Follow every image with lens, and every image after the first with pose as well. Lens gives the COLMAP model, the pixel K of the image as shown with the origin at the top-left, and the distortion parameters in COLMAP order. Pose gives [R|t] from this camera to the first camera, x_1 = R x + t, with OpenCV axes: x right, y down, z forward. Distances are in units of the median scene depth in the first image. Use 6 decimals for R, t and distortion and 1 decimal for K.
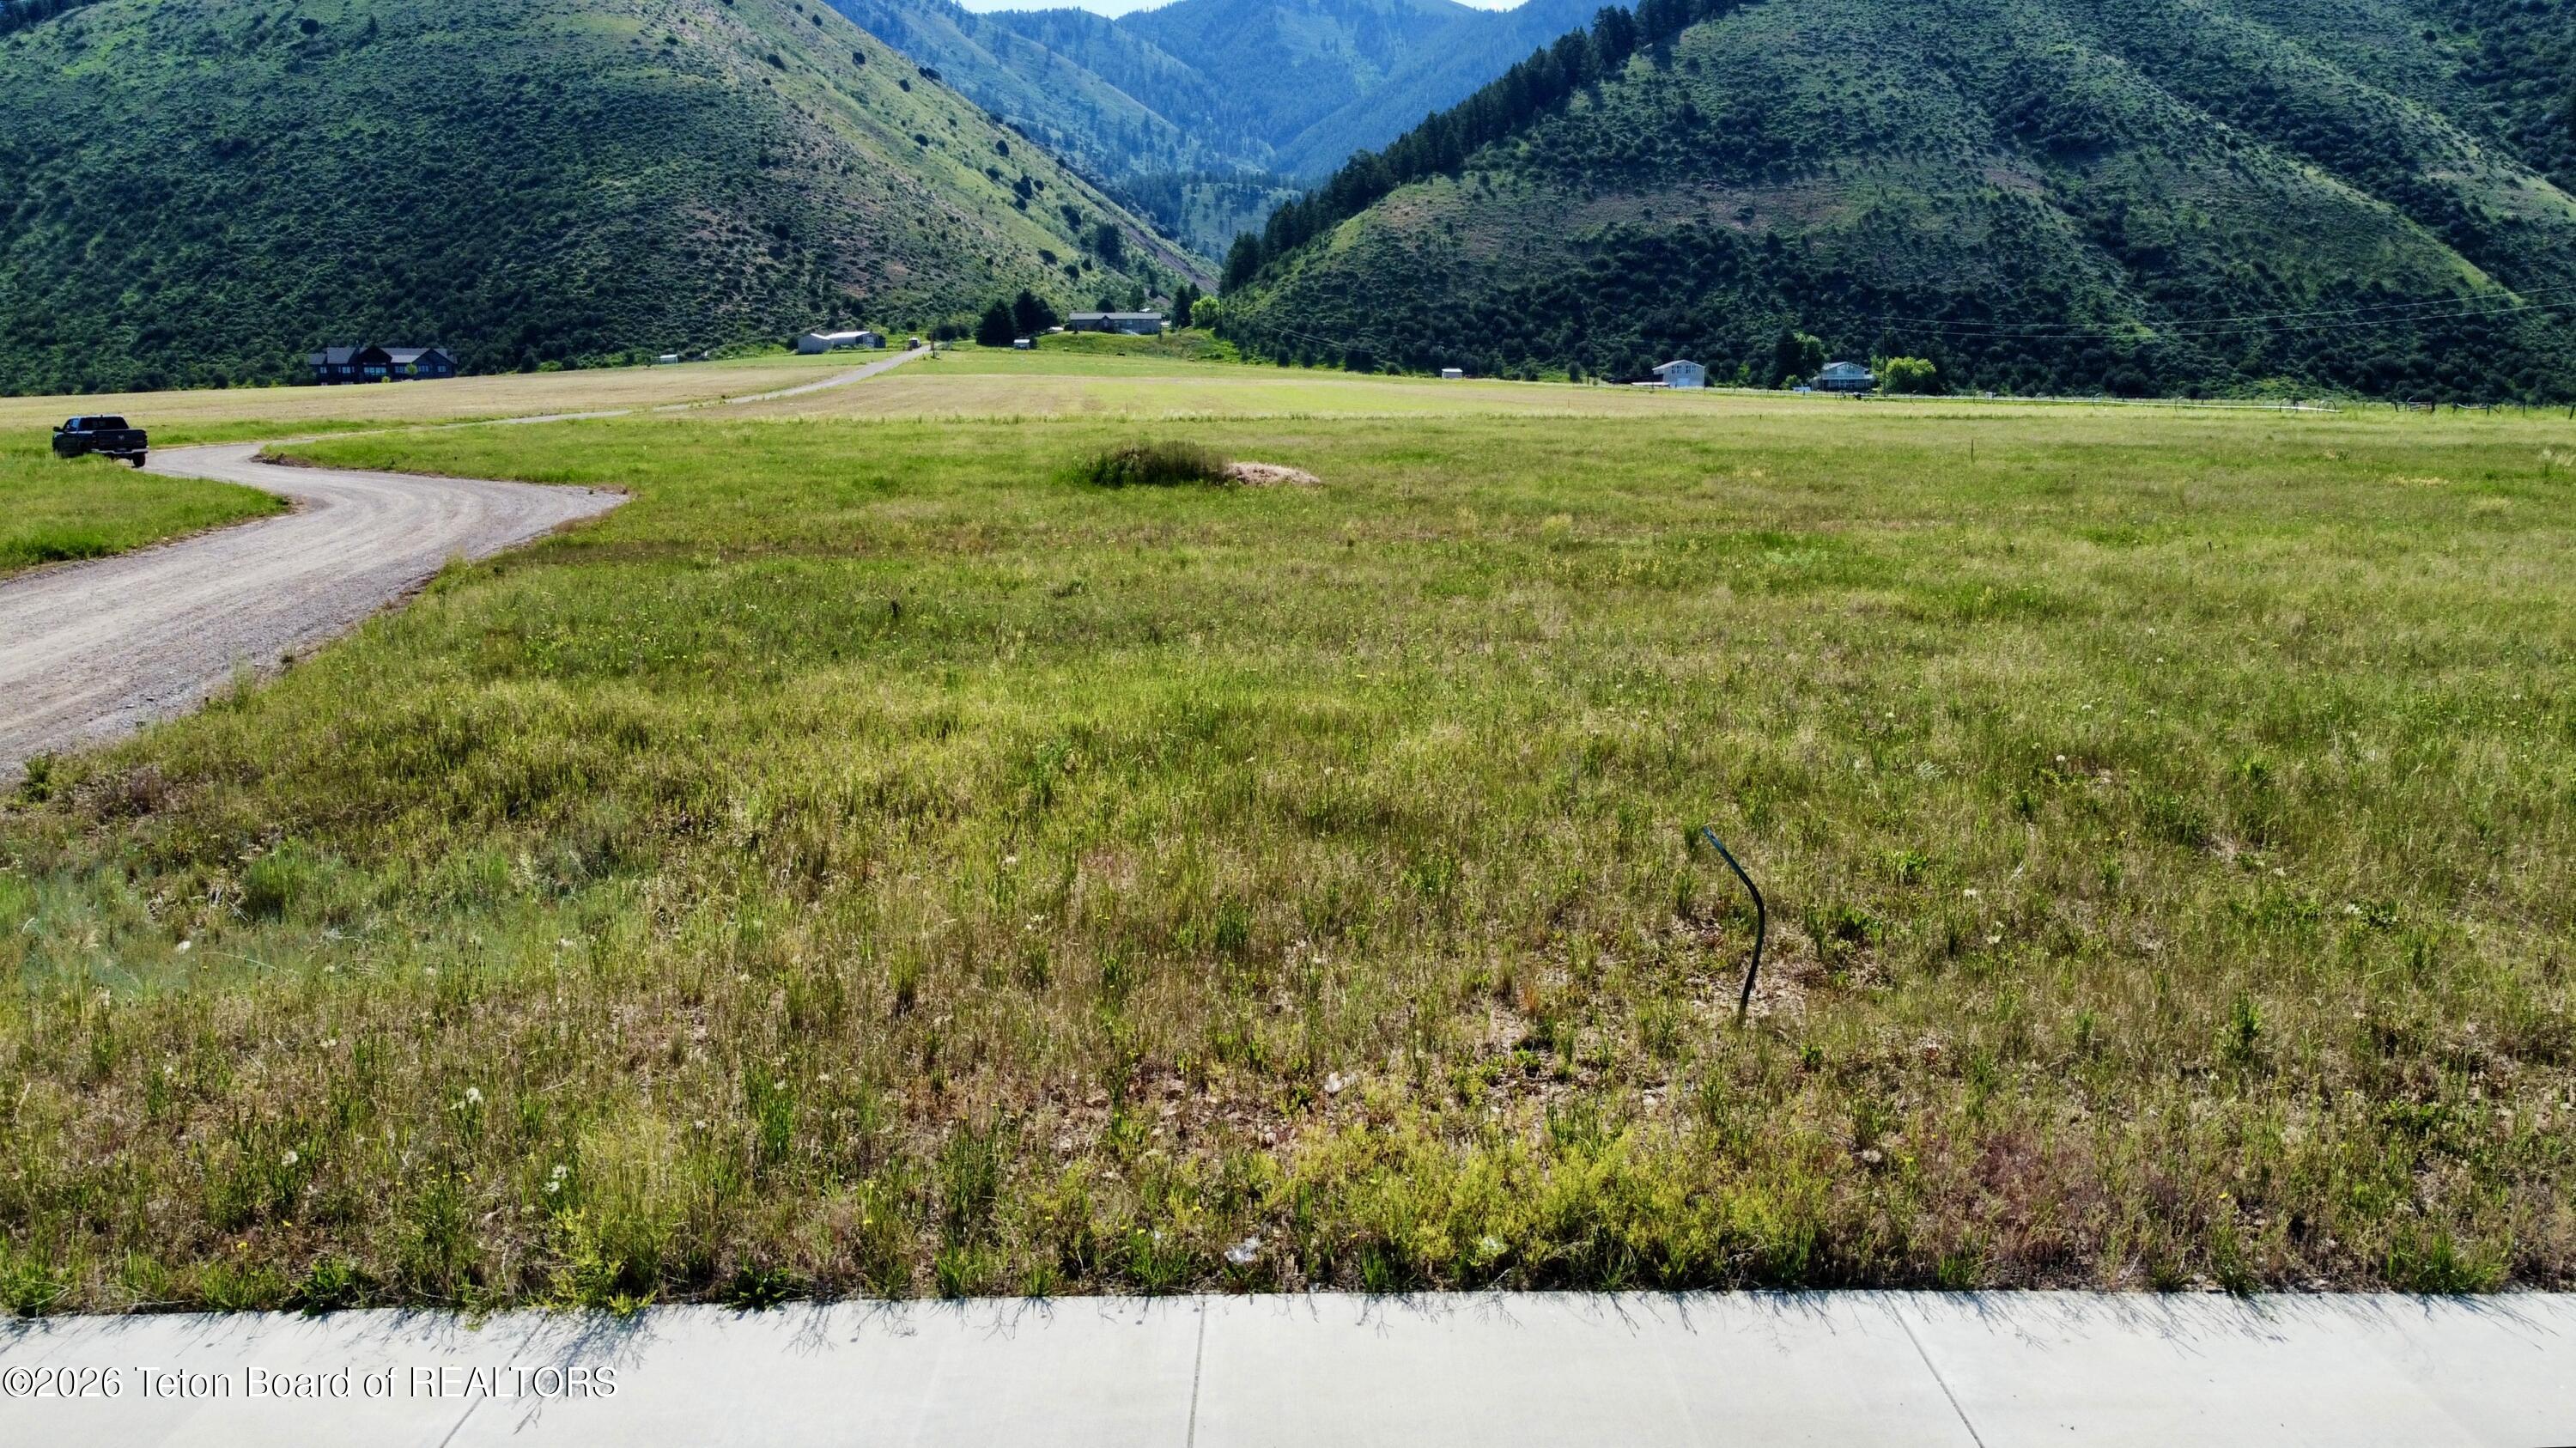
lens RADIAL K [[1959.6, 0, 1288.0], [0, 1959.6, 724.0], [0, 0, 1]] dist [-0.002555, -0.000250]
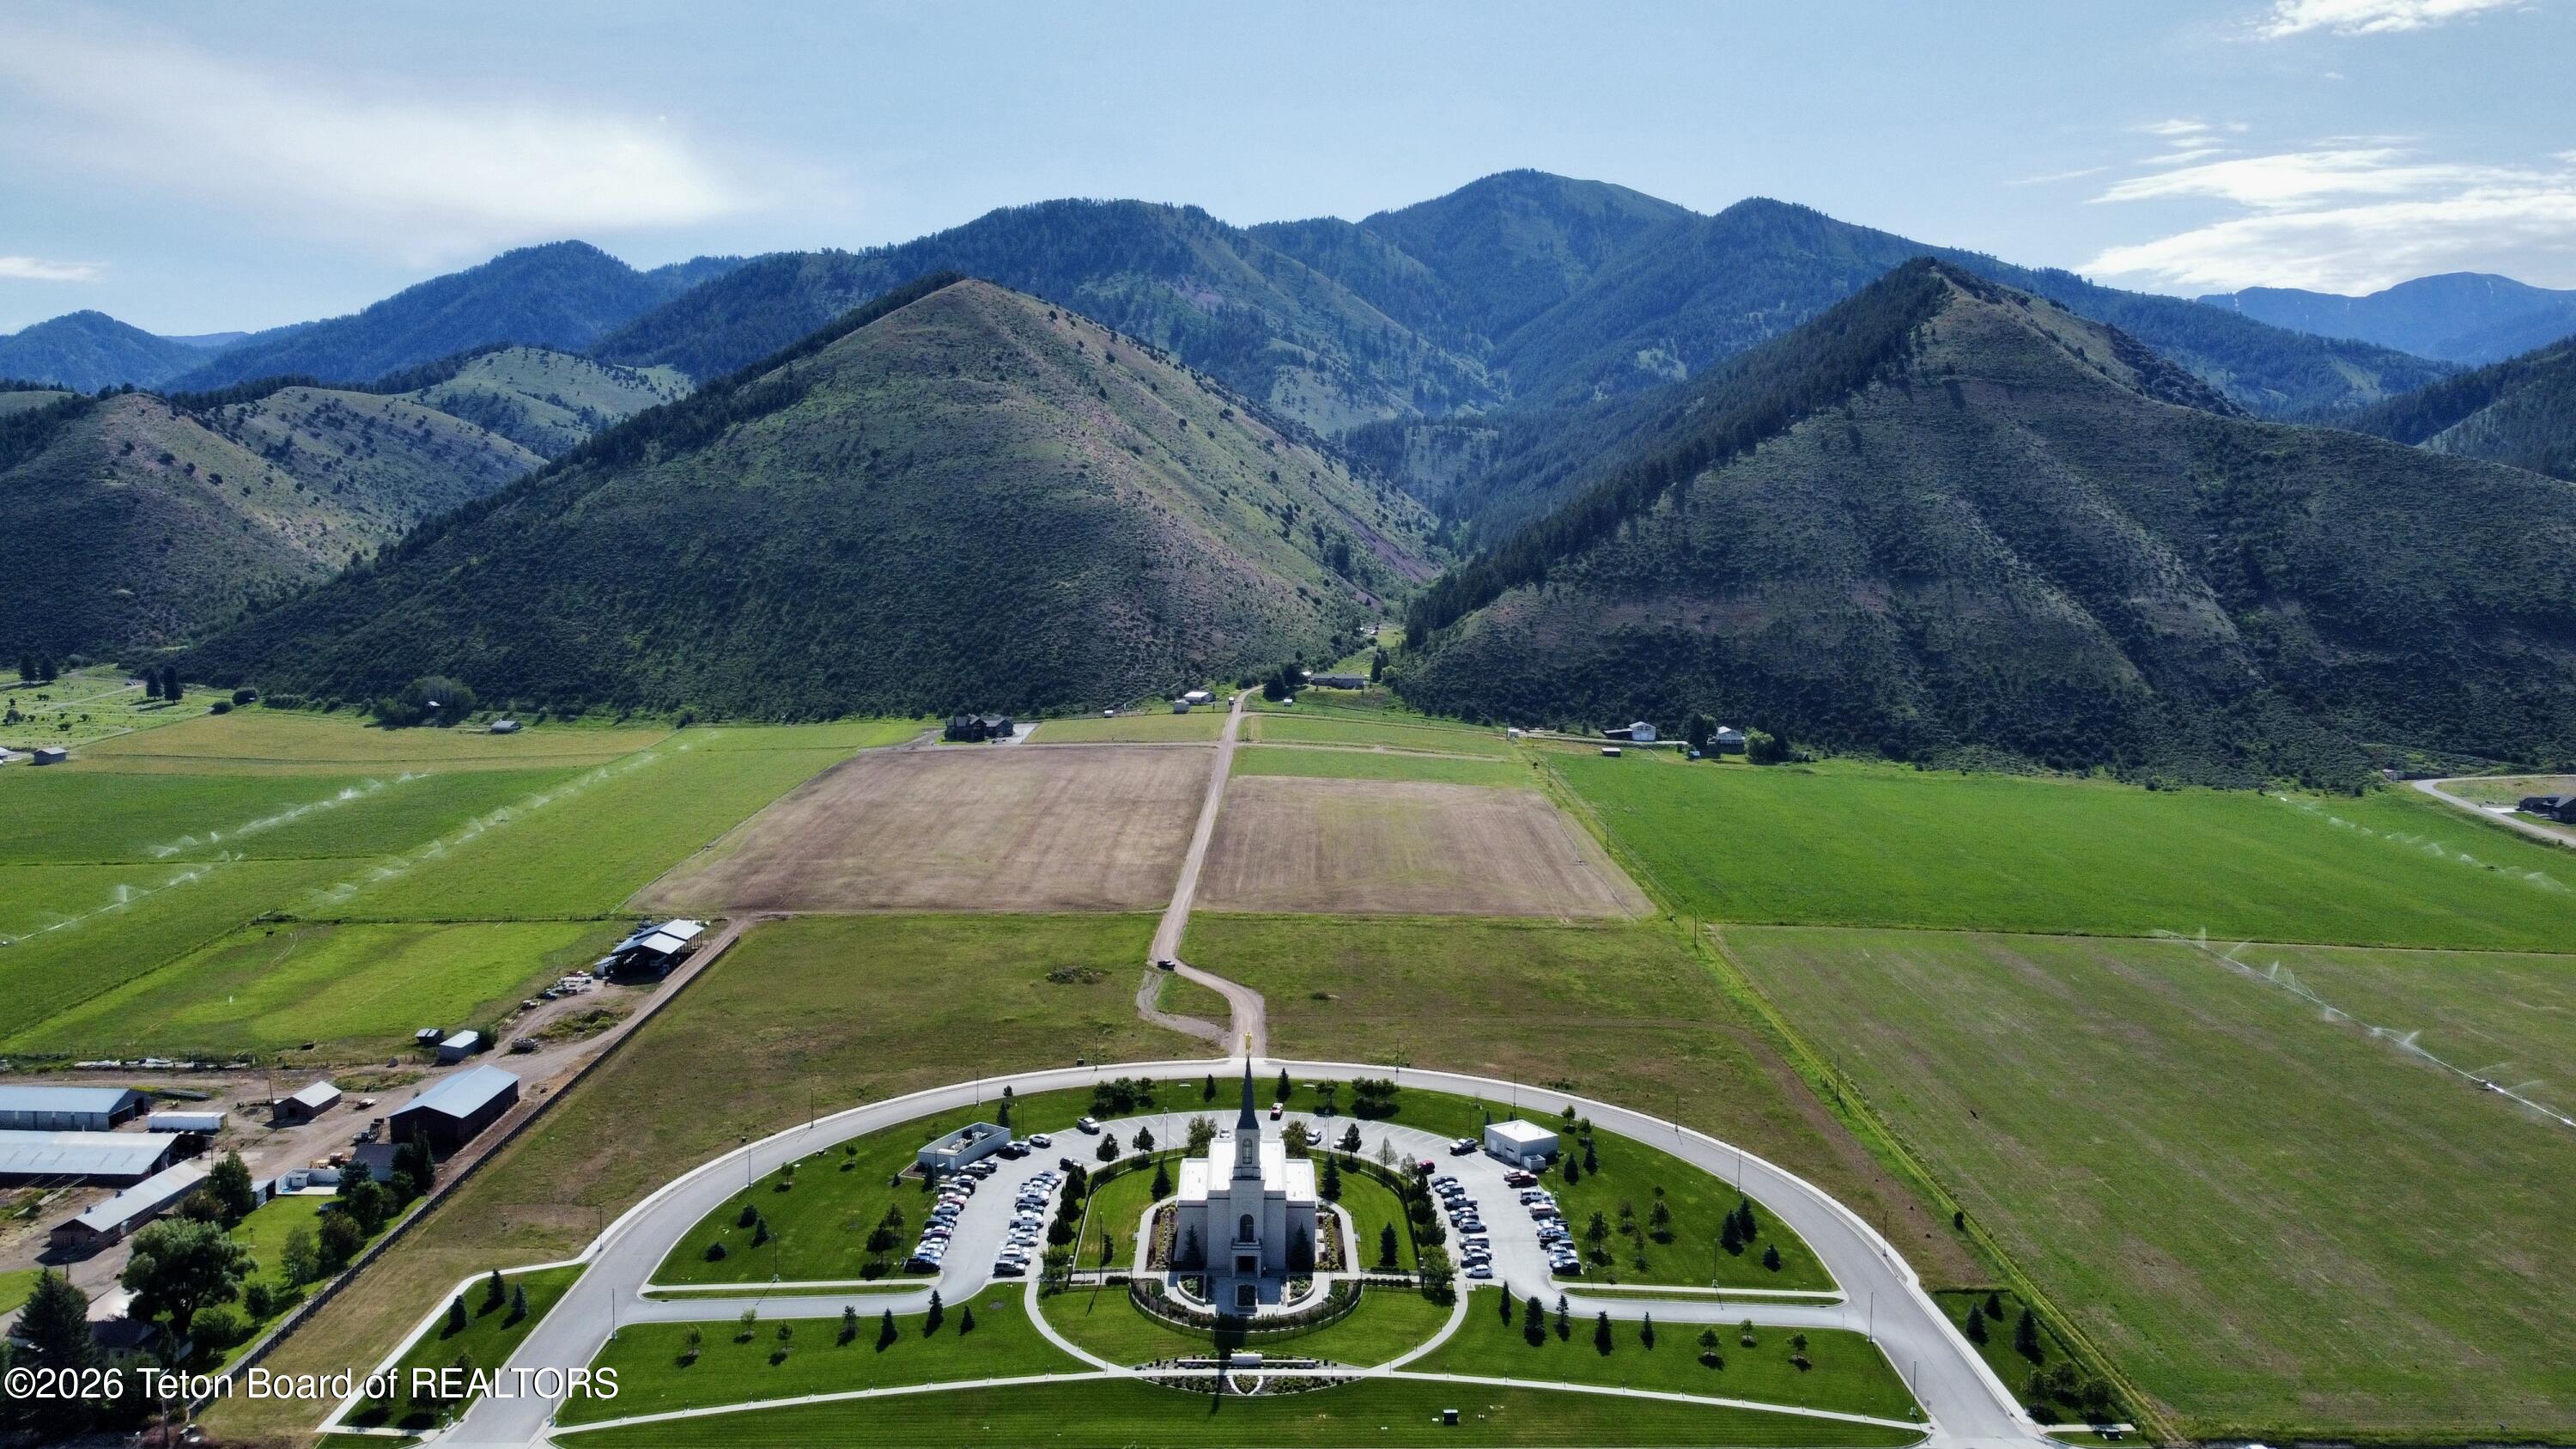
lens RADIAL K [[1959.7, 0, 1288.0], [0, 1959.7, 724.5], [0, 0, 1]] dist [-0.002555, -0.000250]
pose [[0.992330, 0.034115, -0.118817, 0.075144], [-0.037598, 0.998923, -0.027195, -0.104086], [0.117761, 0.031453, 0.992544, -0.738957]]
